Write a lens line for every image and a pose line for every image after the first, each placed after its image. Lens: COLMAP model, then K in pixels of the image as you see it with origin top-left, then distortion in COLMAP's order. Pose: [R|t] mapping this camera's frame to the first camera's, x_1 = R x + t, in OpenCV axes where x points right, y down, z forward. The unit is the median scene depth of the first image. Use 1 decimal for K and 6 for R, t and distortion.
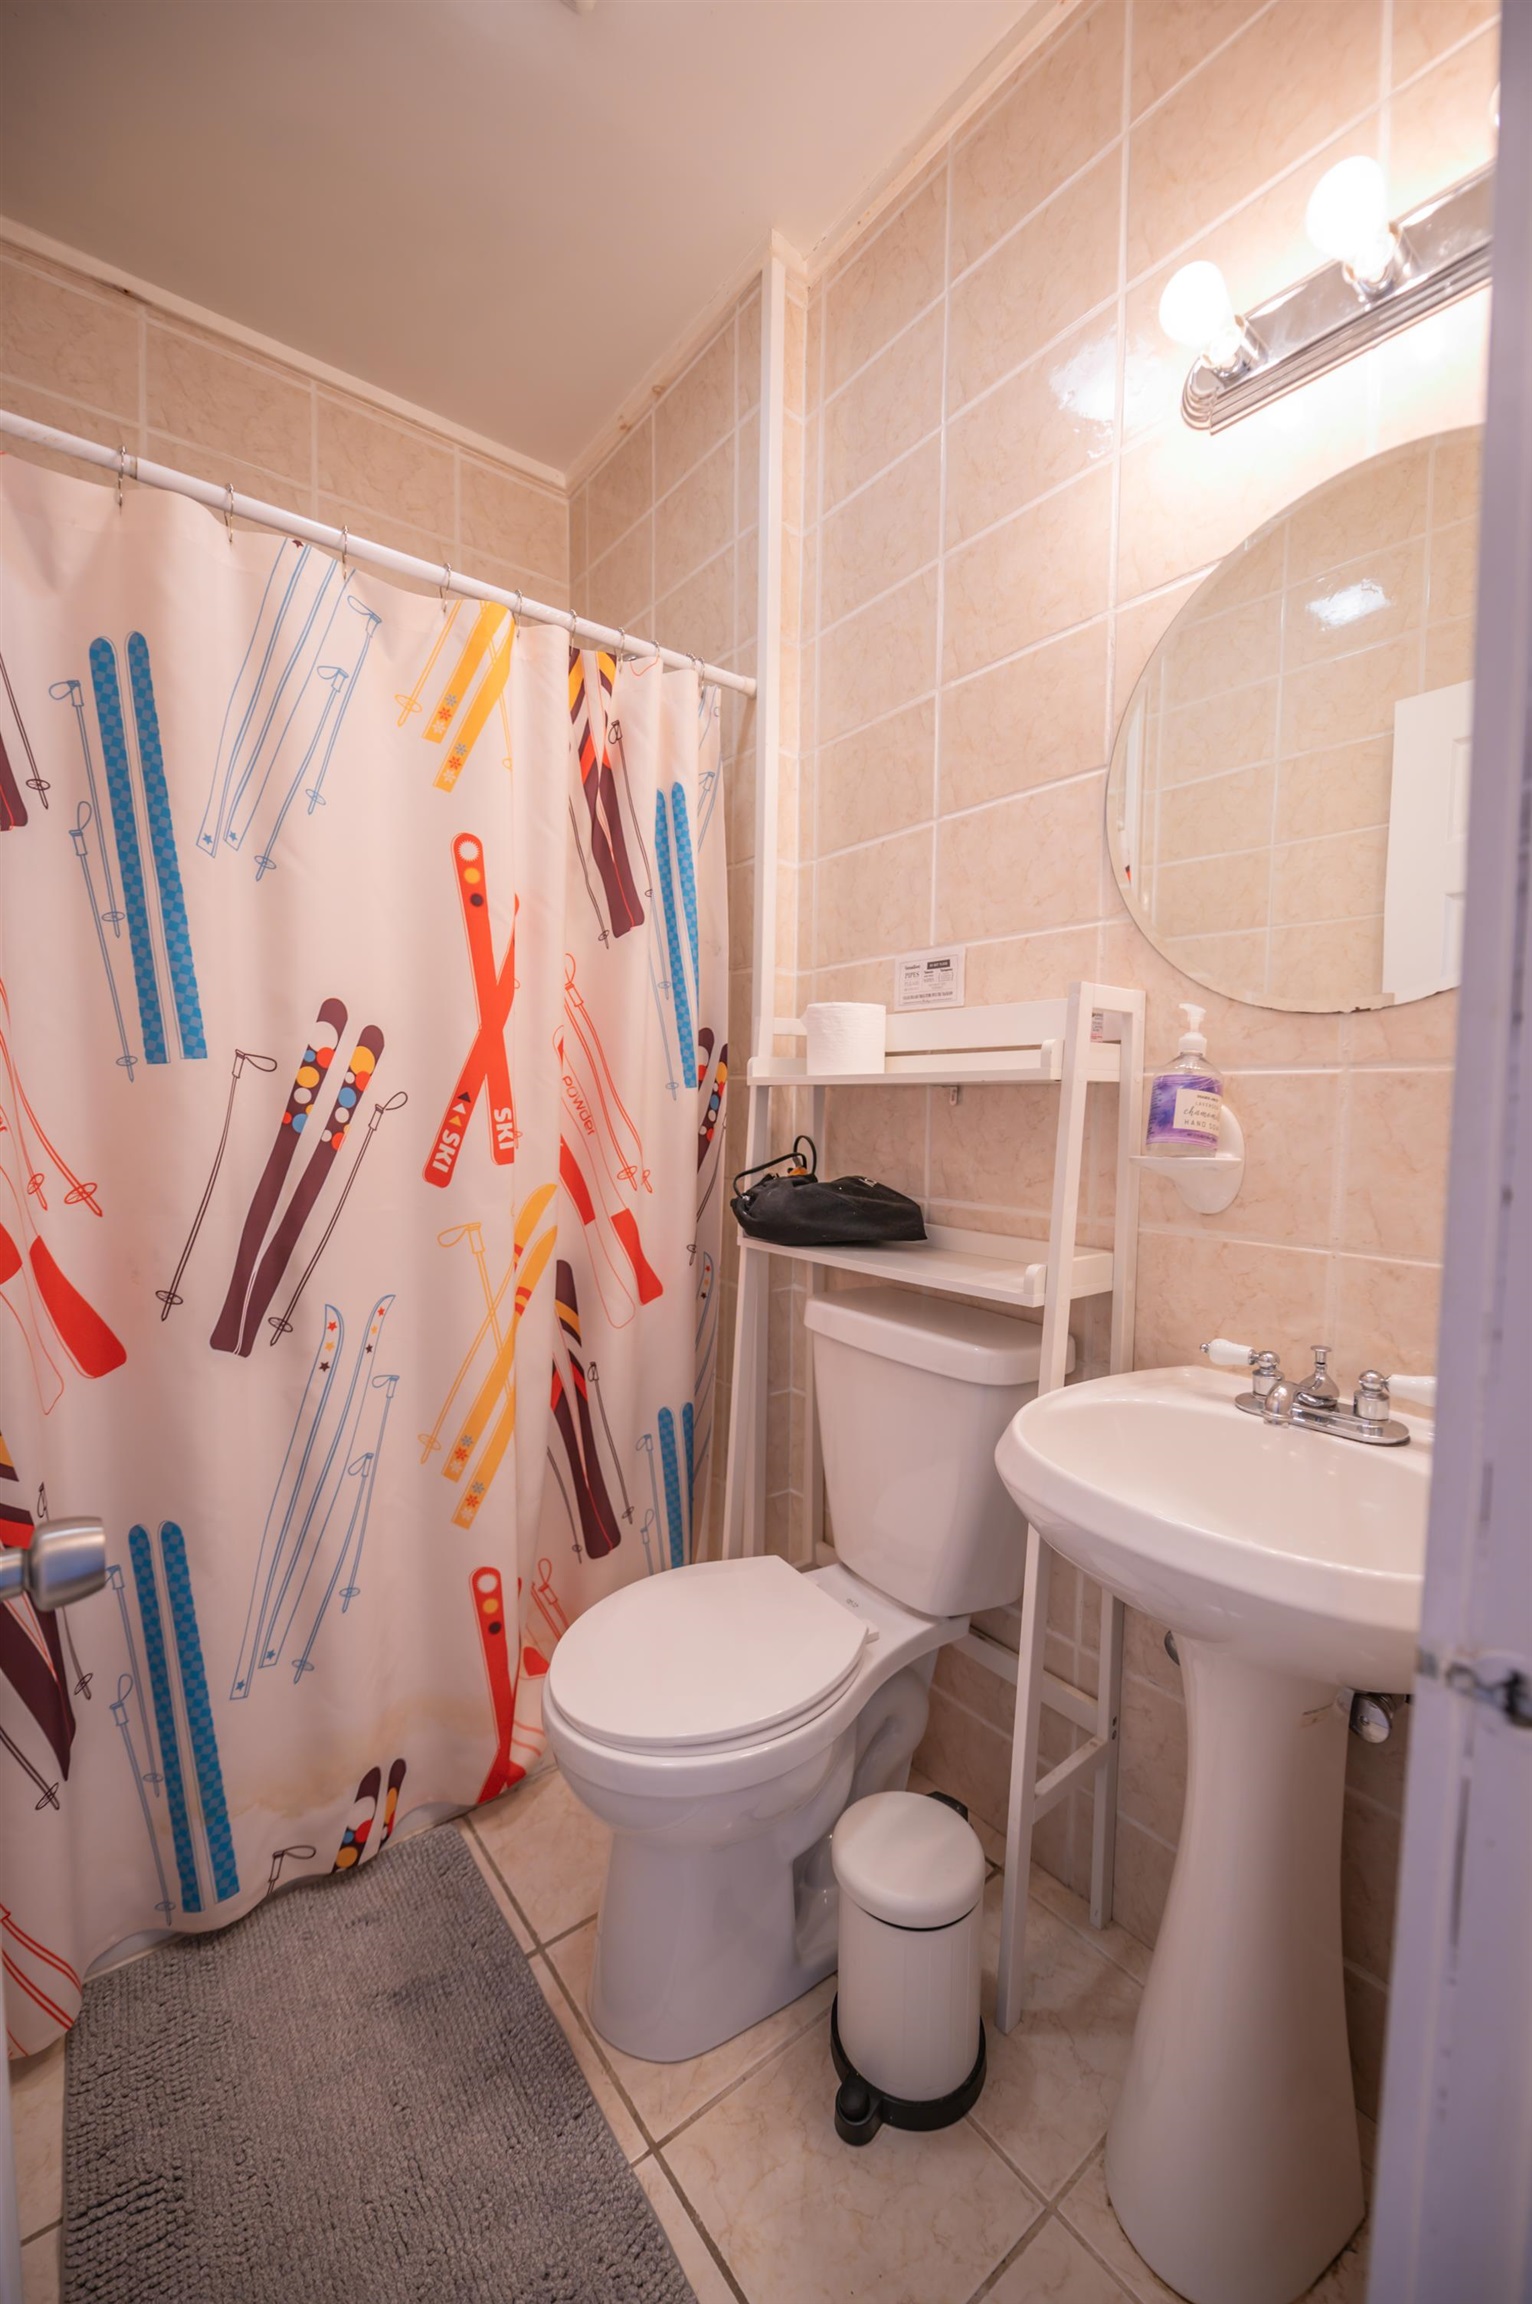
lens RADIAL K [[916.7, 0, 763.4], [0, 916.7, 1151.7], [0, 0, 1]] dist [-0.010447, 0.000256]
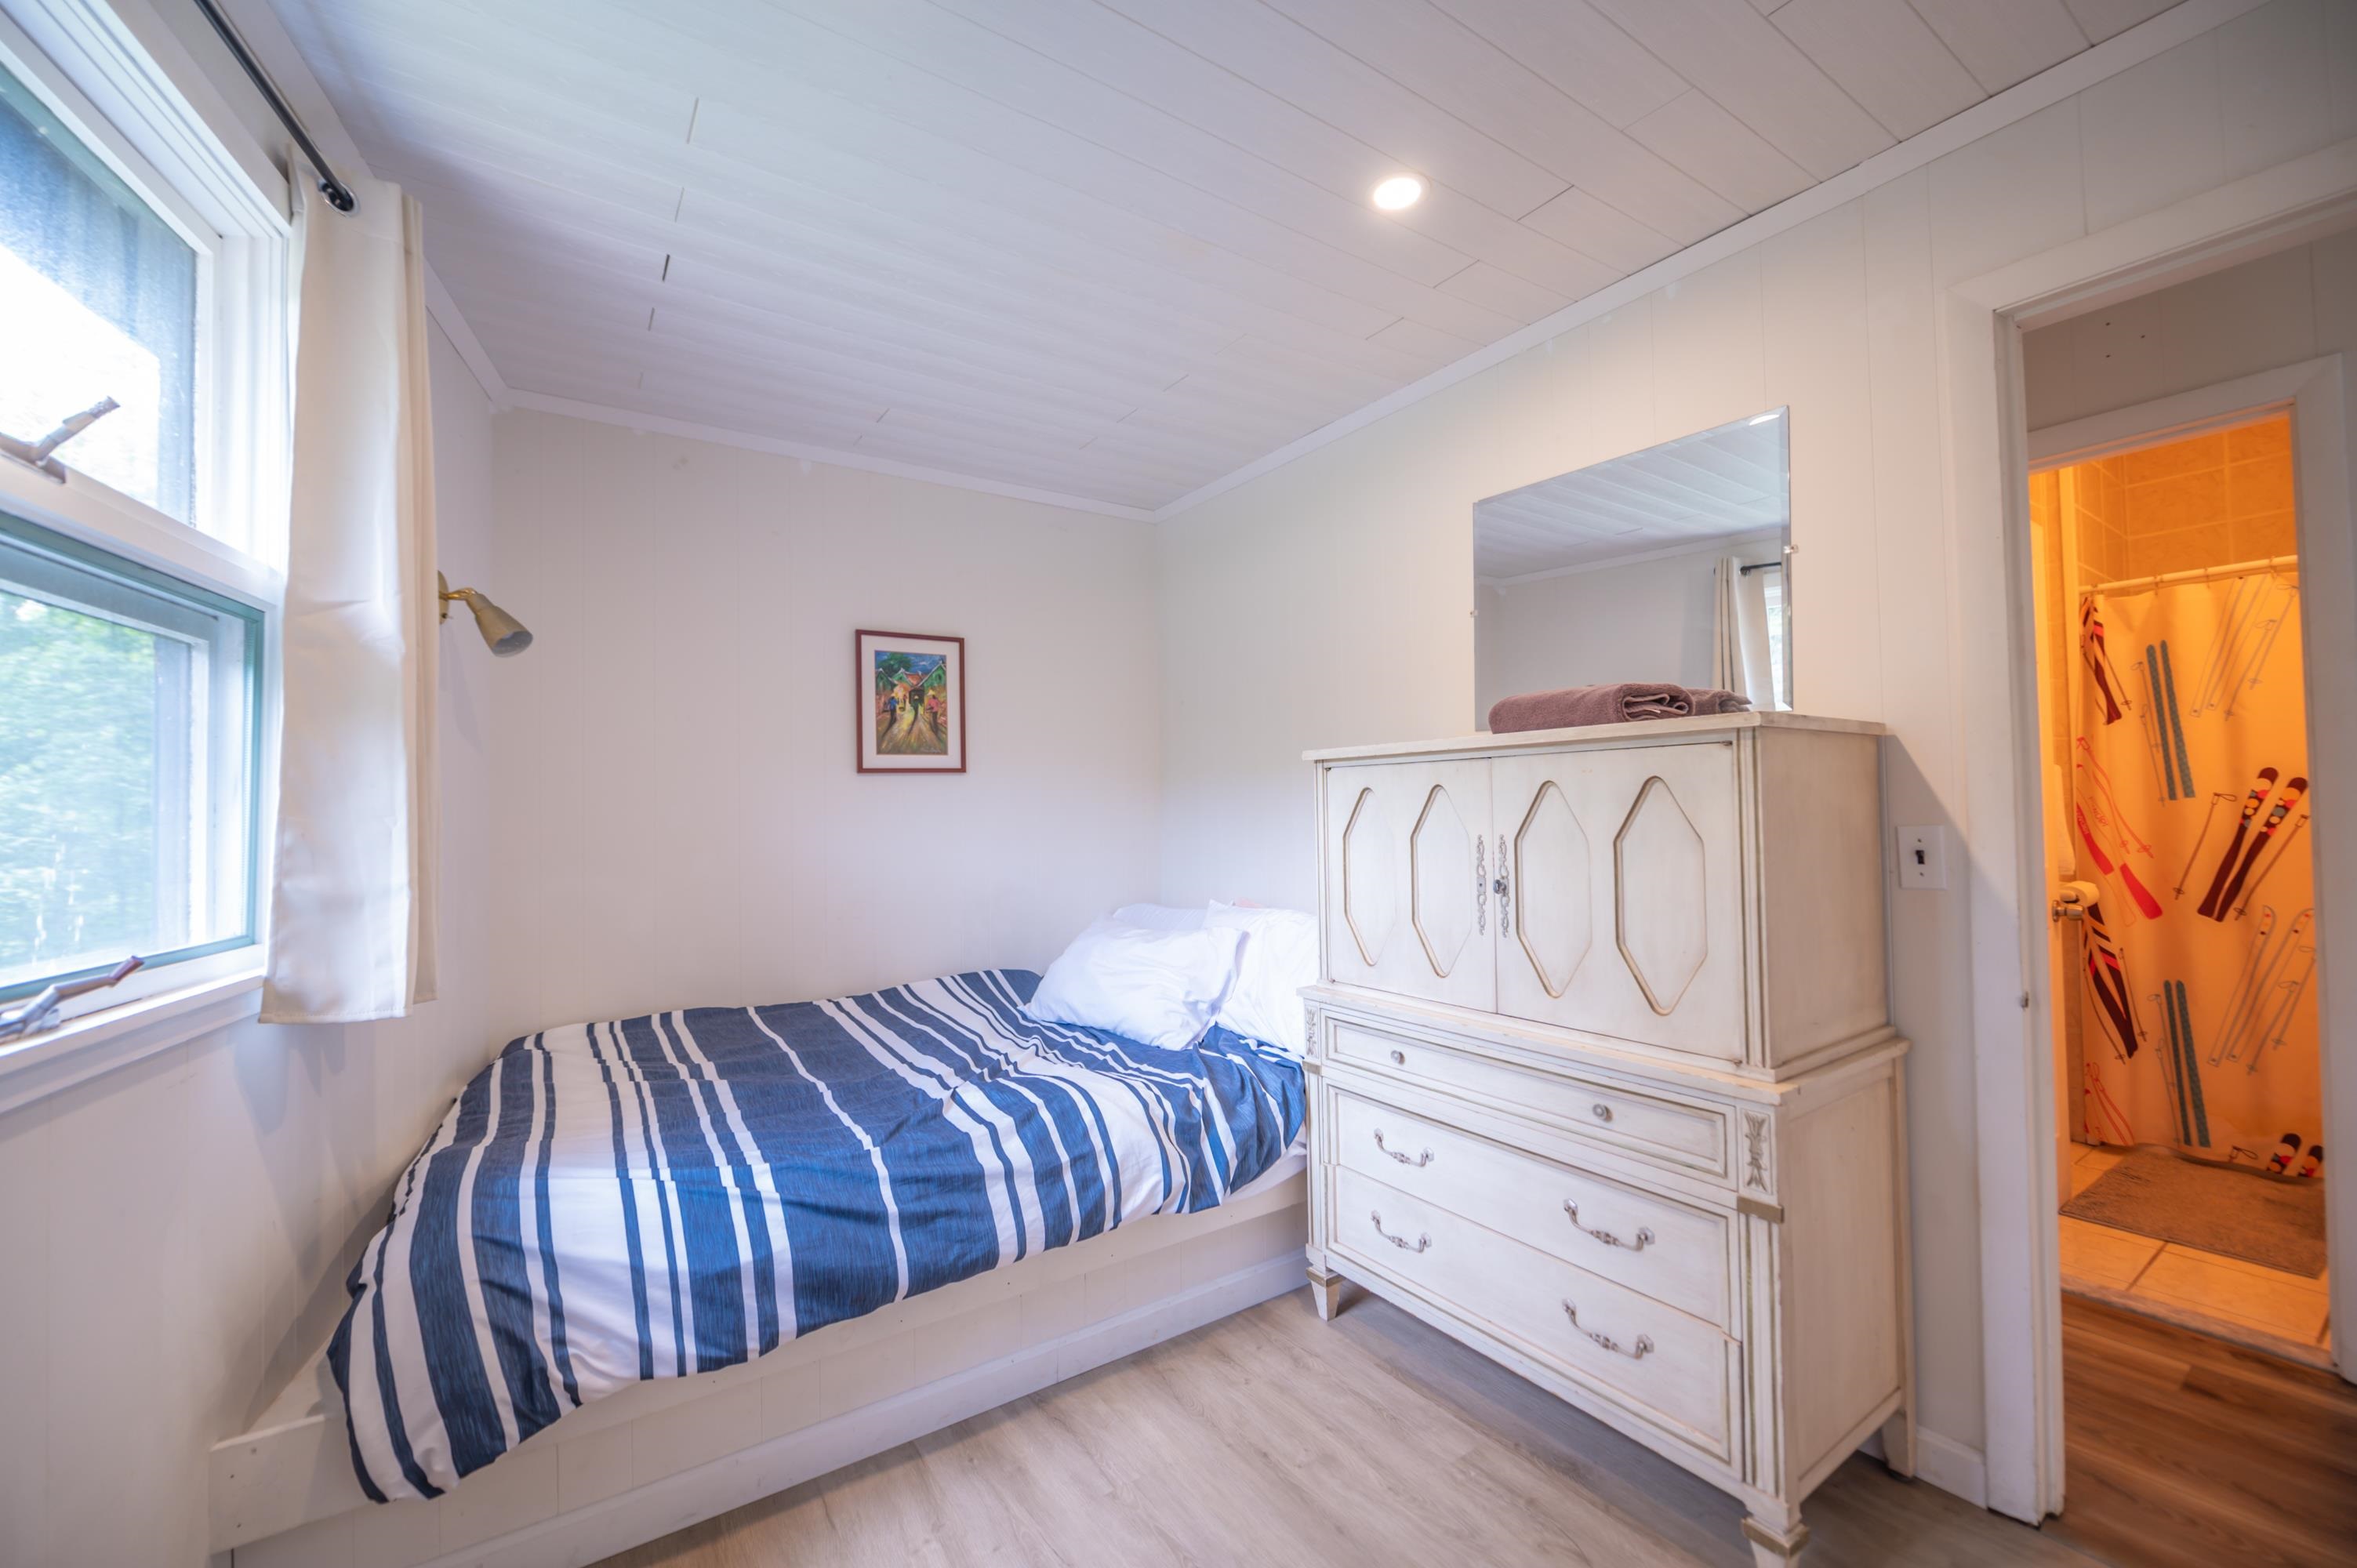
lens RADIAL K [[937.7, 0, 1179.4], [0, 937.7, 791.4], [0, 0, 1]] dist [-0.010447, 0.000256]
pose [[-0.060289, -0.025483, -0.997856, 2.024703], [-0.036511, 0.999061, -0.023308, 0.041691], [0.997513, 0.035027, -0.061162, -1.575198]]
